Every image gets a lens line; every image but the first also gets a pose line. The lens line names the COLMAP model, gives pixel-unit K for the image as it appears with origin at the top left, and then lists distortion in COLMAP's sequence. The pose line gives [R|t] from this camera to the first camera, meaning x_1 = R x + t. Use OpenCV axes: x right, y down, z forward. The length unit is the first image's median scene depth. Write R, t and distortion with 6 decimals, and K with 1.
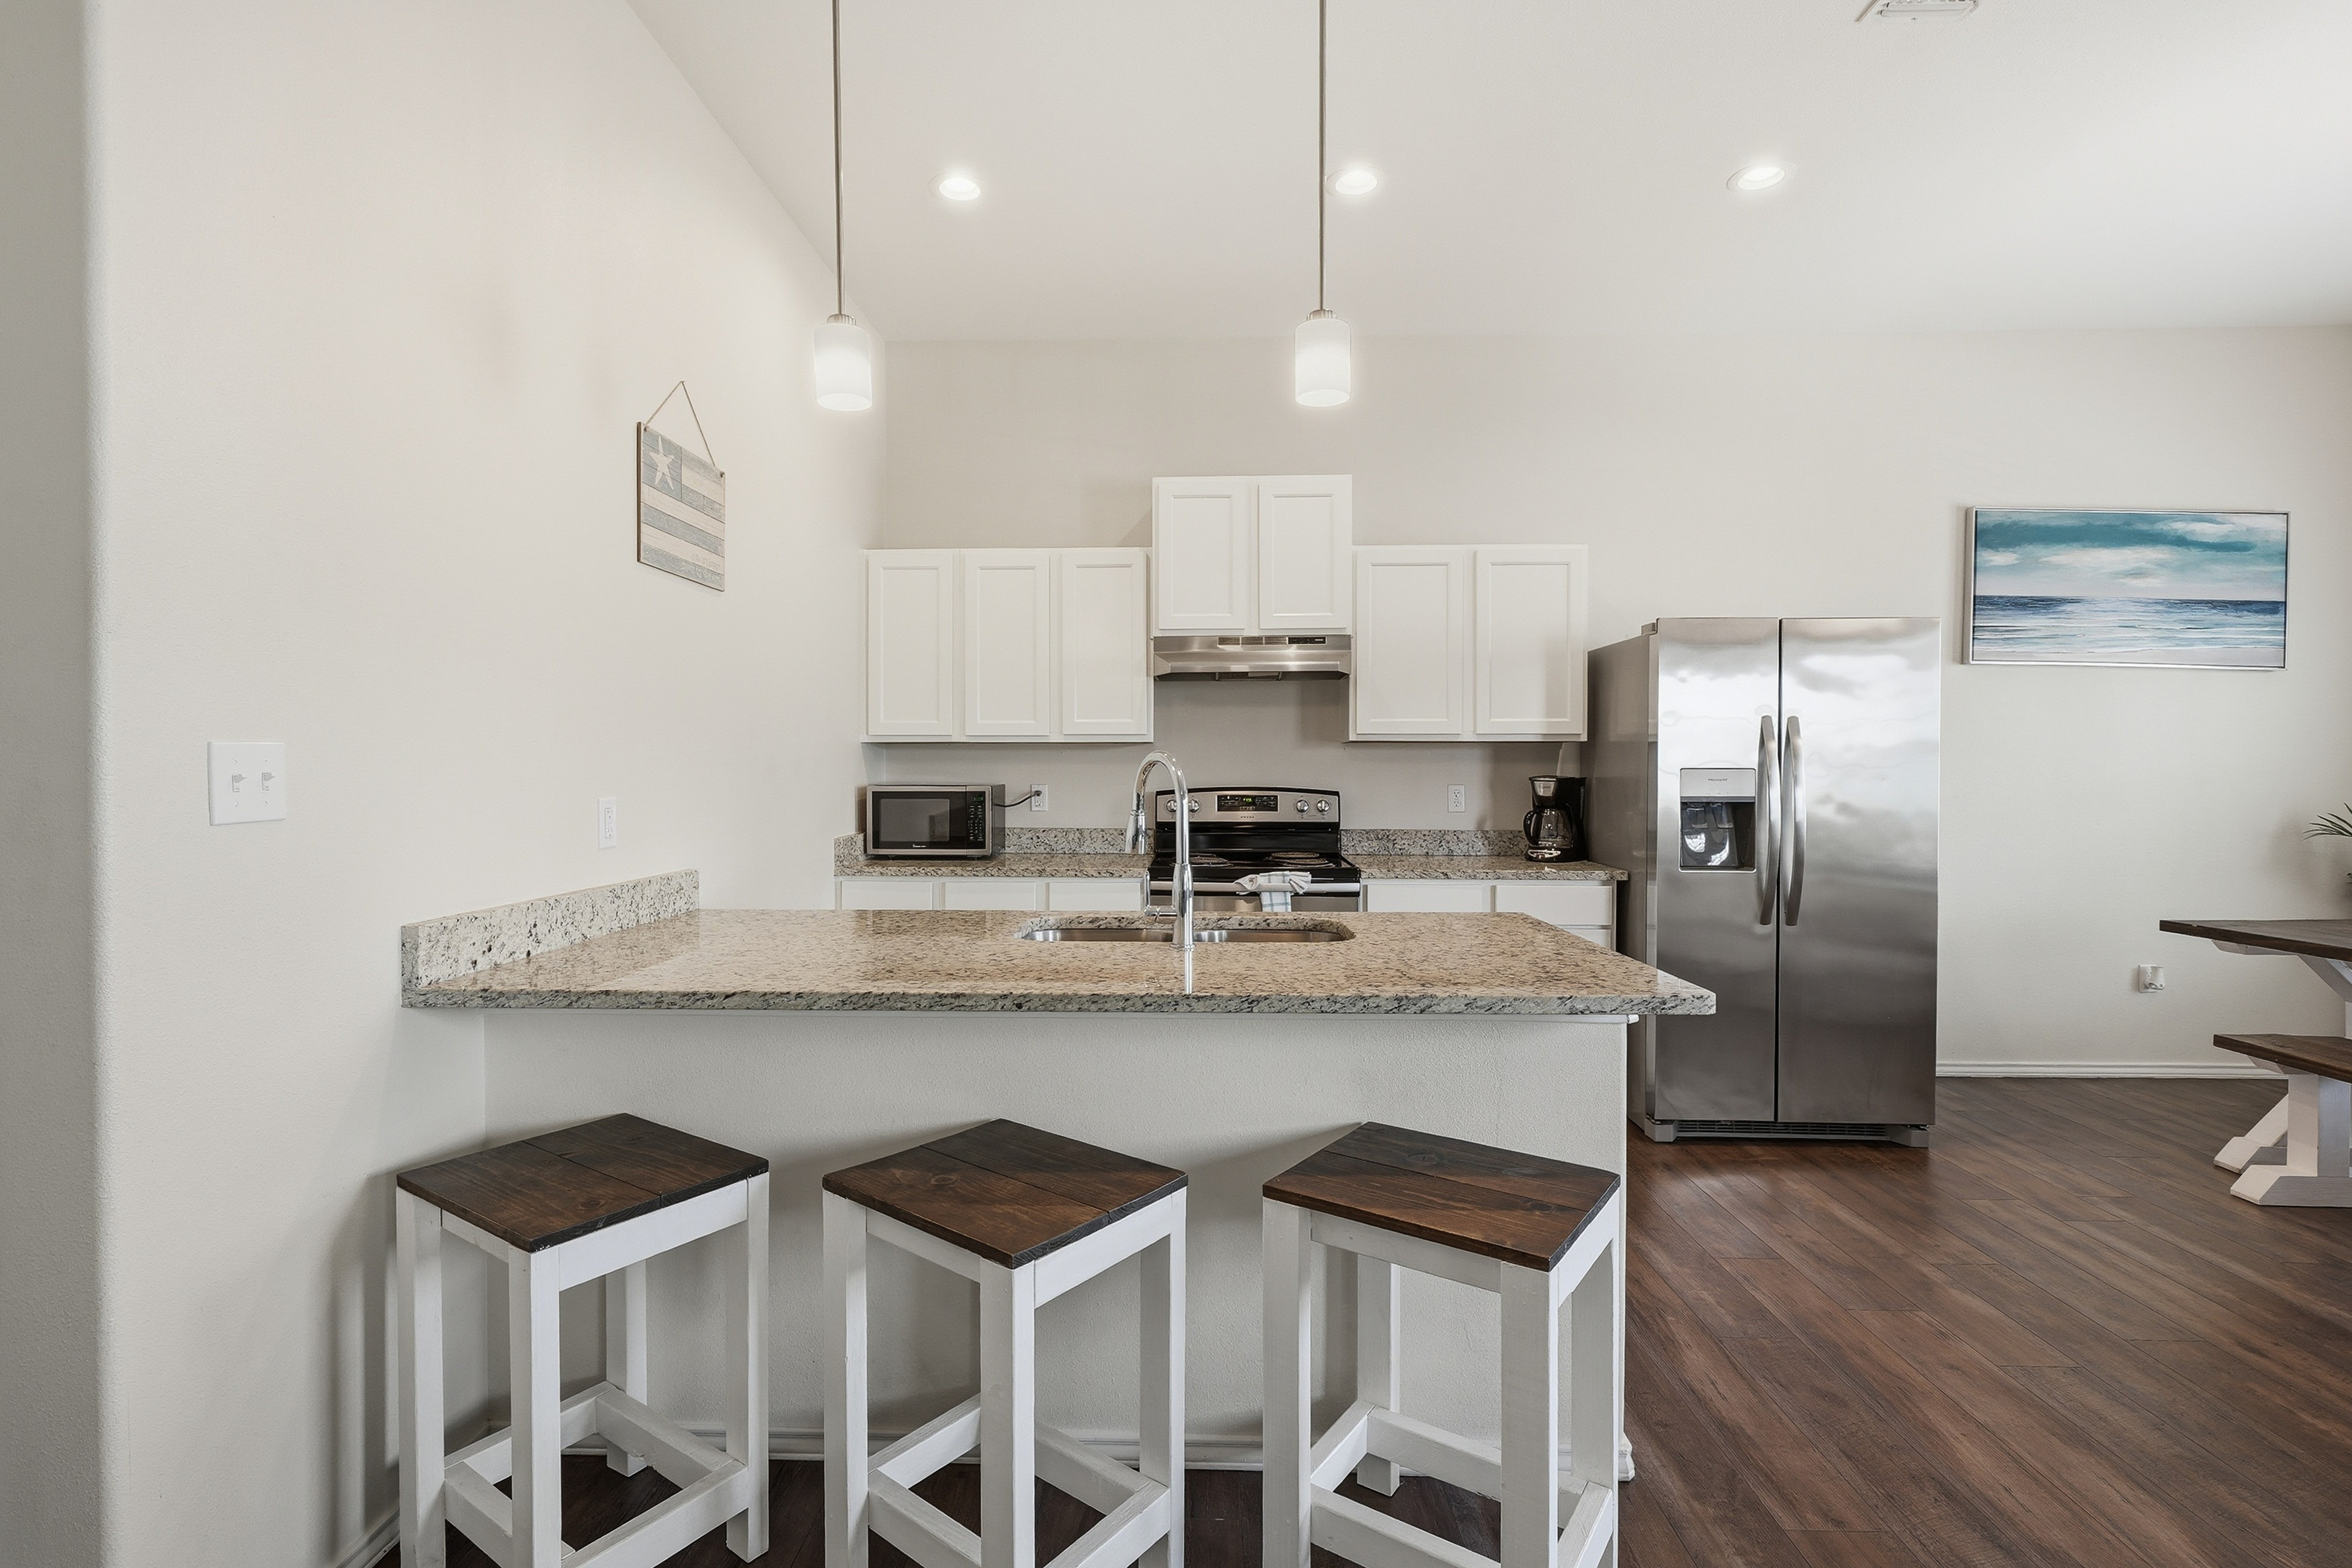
lens RADIAL K [[1088.7, 0, 1159.4], [0, 1088.7, 776.2], [0, 0, 1]] dist [-0.003813, -0.000194]
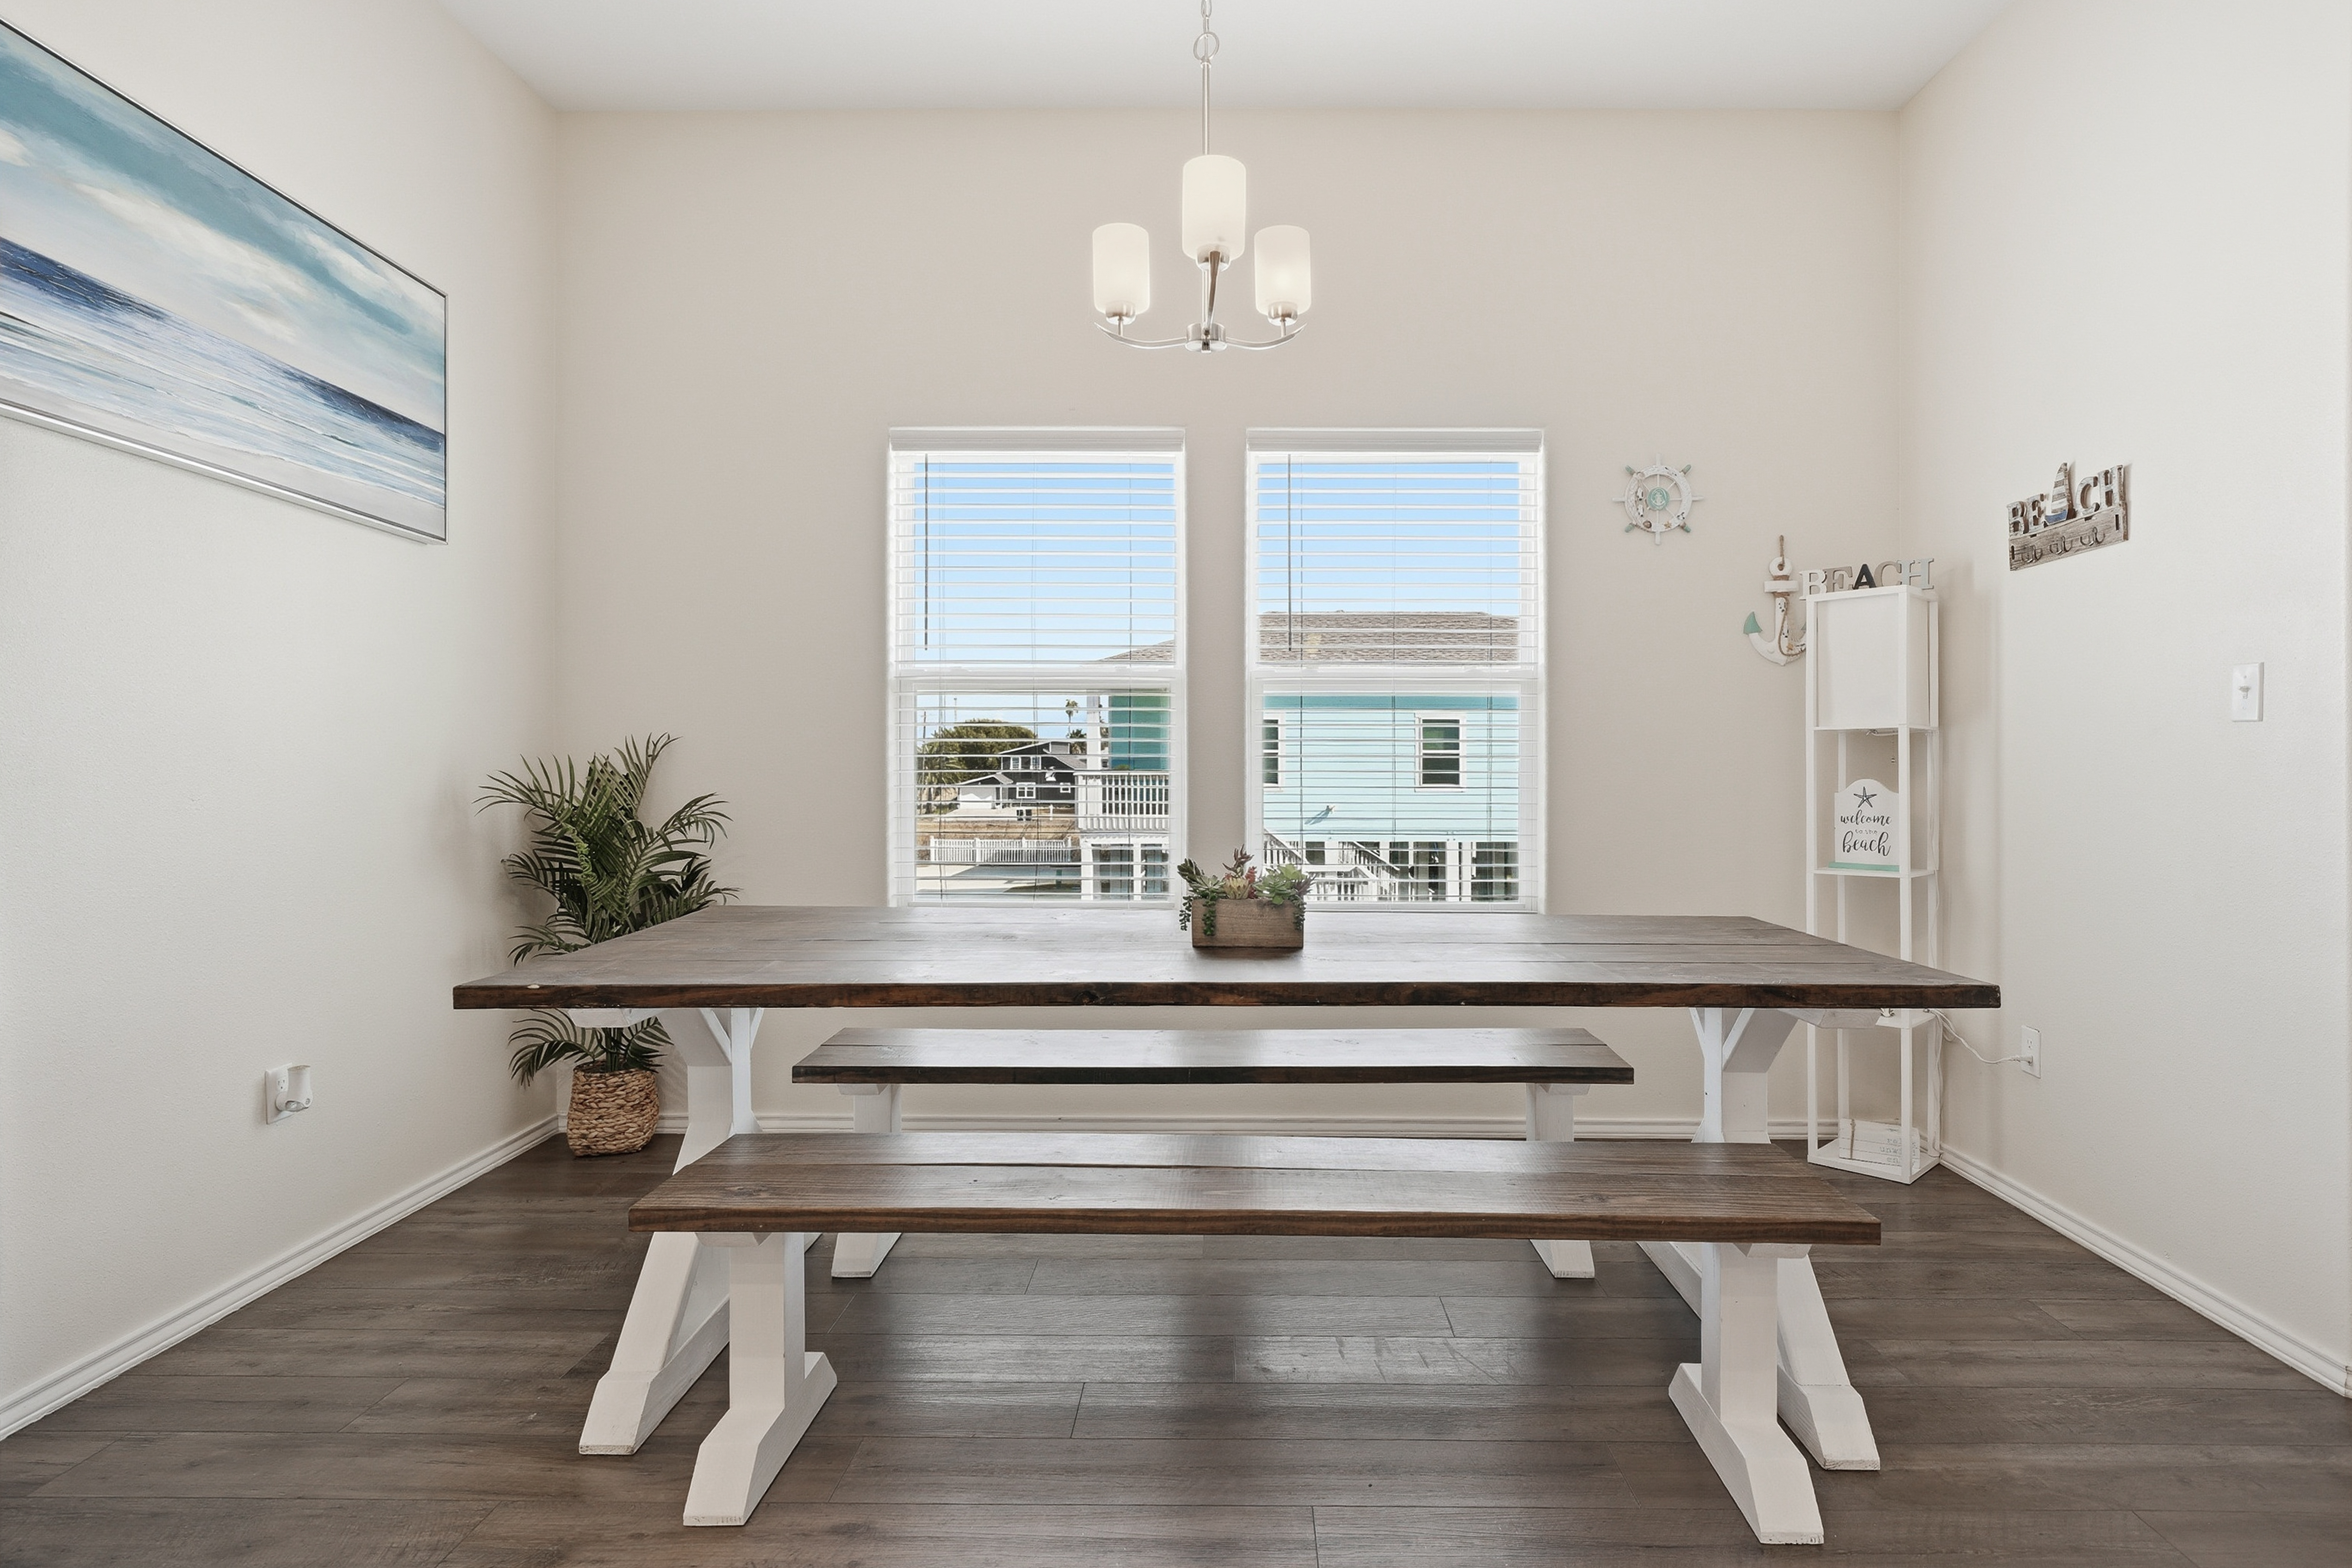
lens RADIAL K [[1222.9, 0, 1211.5], [0, 1222.9, 772.6], [0, 0, 1]] dist [-0.000620, 0.010416]
pose [[-0.027482, -0.013314, 0.999534, 0.325697], [0.007175, 0.999883, 0.013516, 0.028821], [-0.999597, 0.007543, -0.027384, 0.596674]]
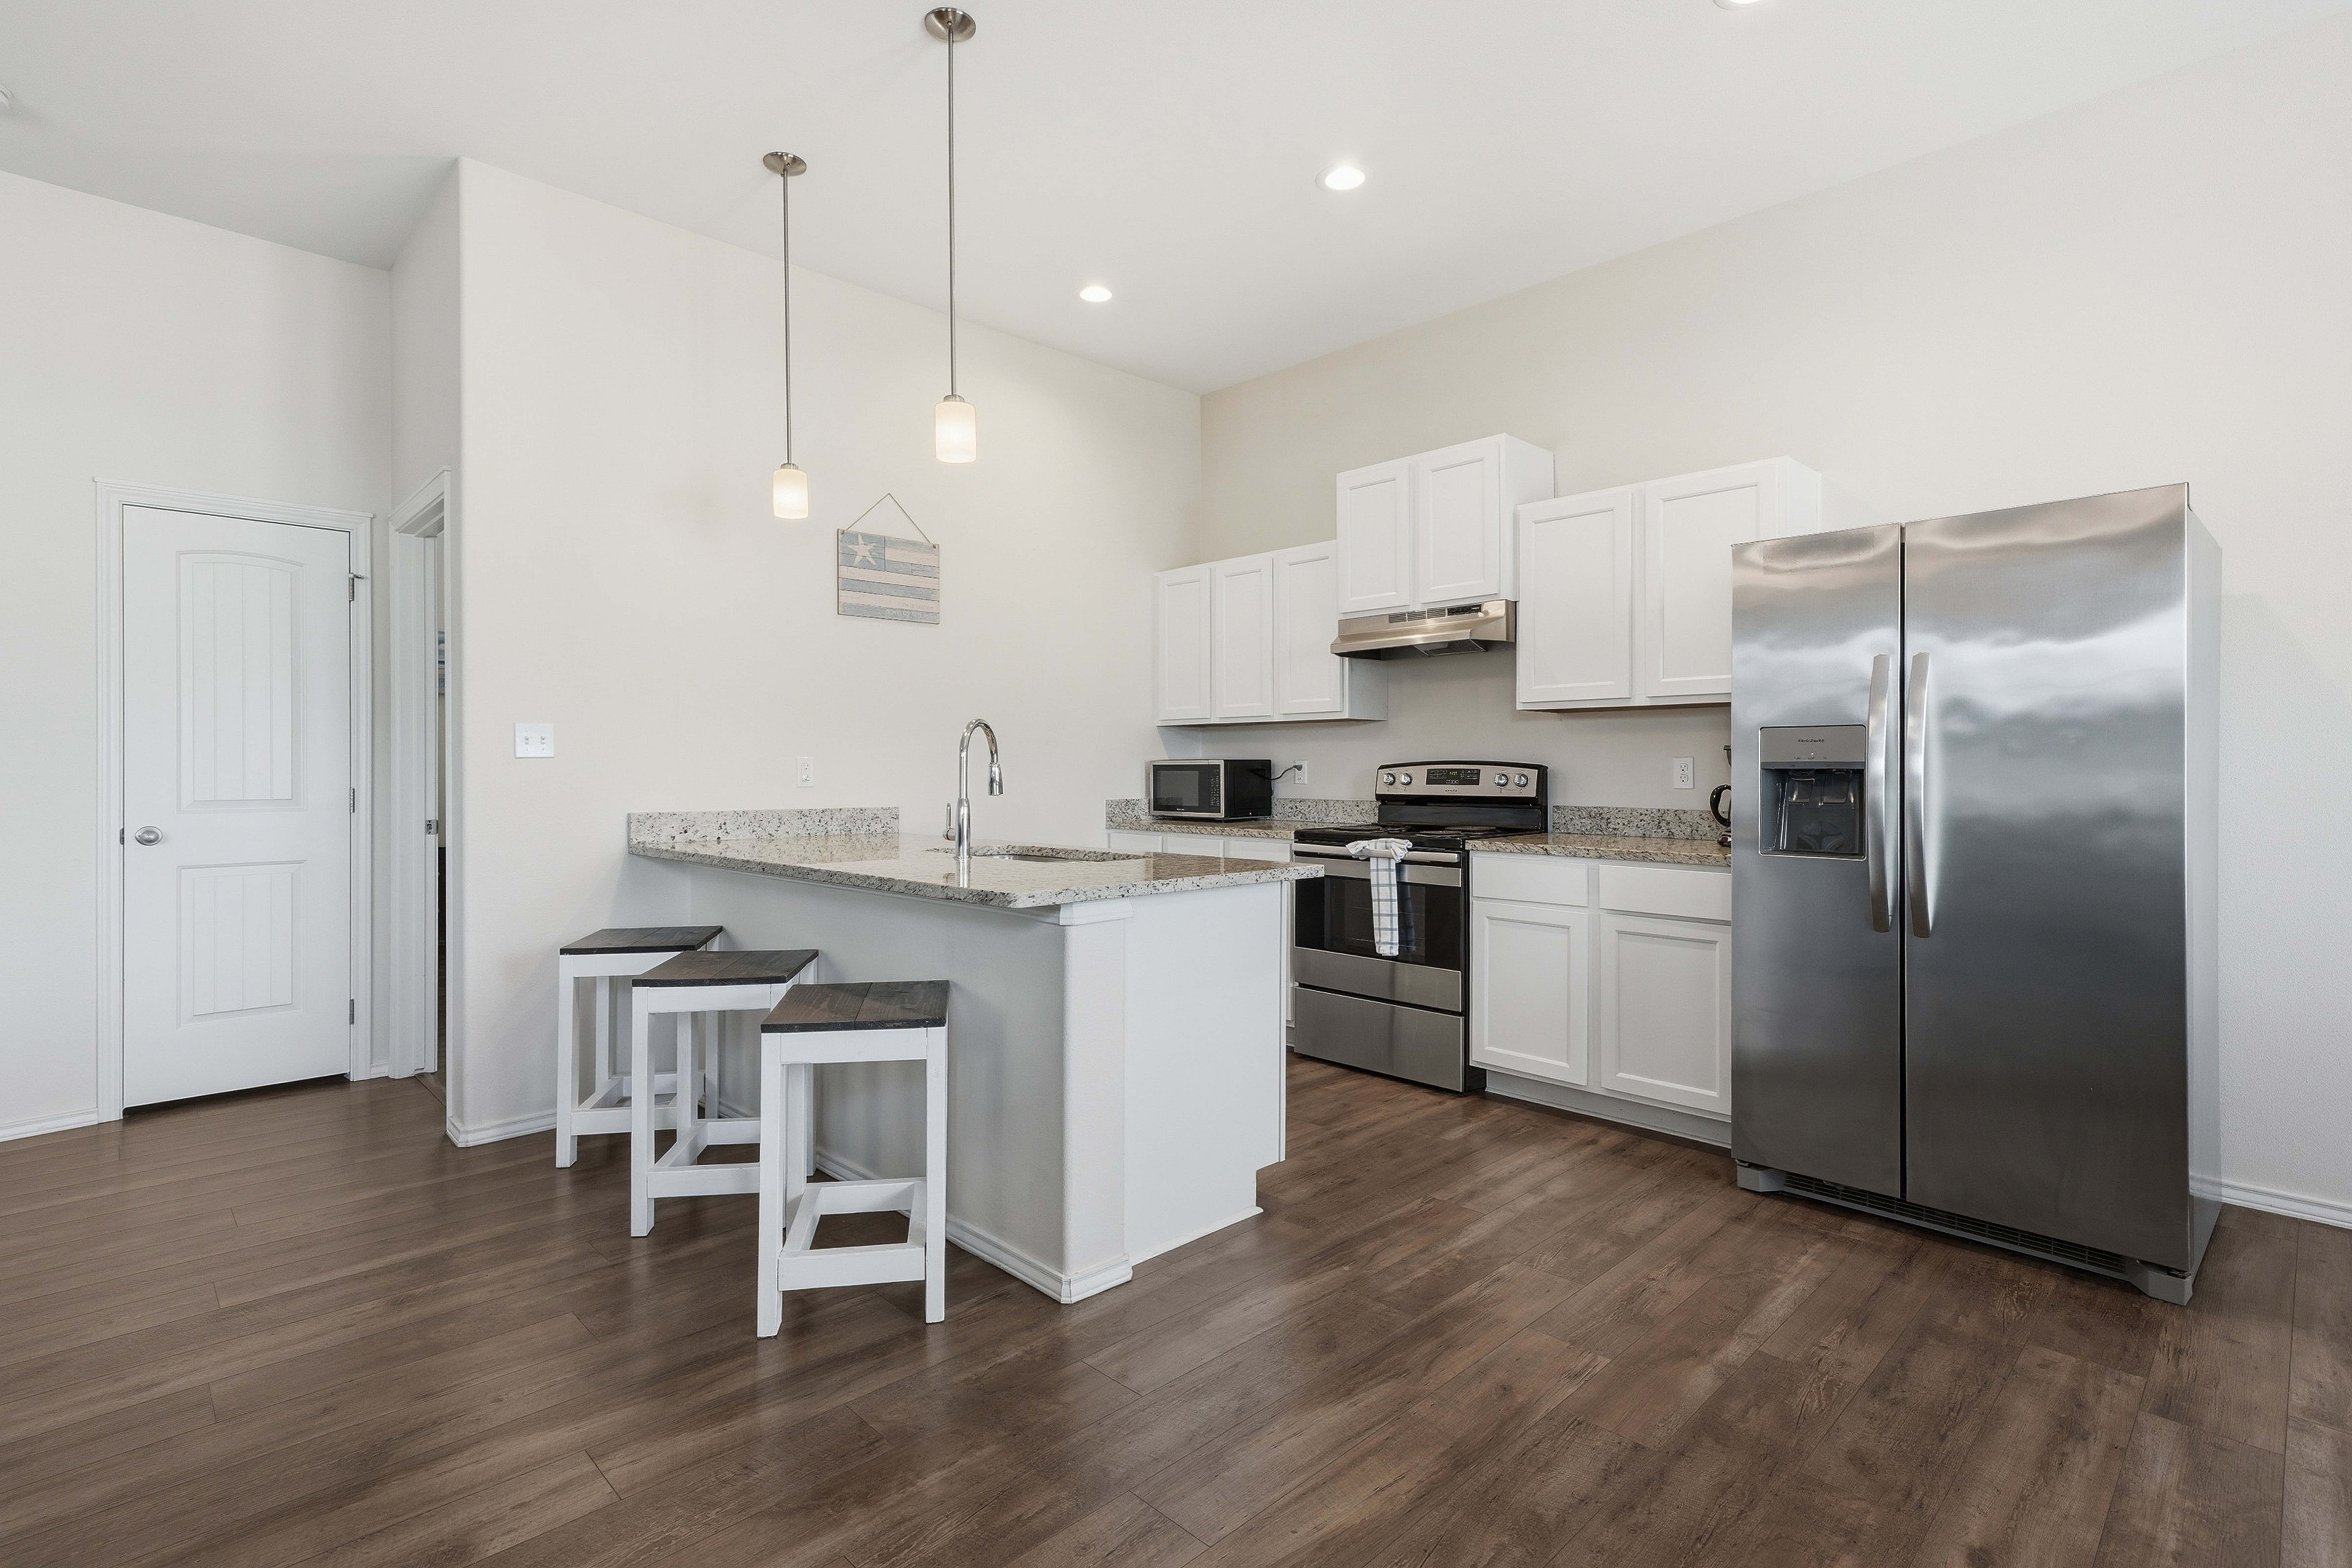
lens RADIAL K [[1114.0, 0, 1152.4], [0, 1114.0, 771.0], [0, 0, 1]] dist [0.010749, 0.000413]
pose [[0.716059, 0.001183, -0.698039, 0.634391], [-0.005165, 0.999980, -0.003605, 0.025996], [0.698021, 0.006187, 0.716051, 0.079327]]
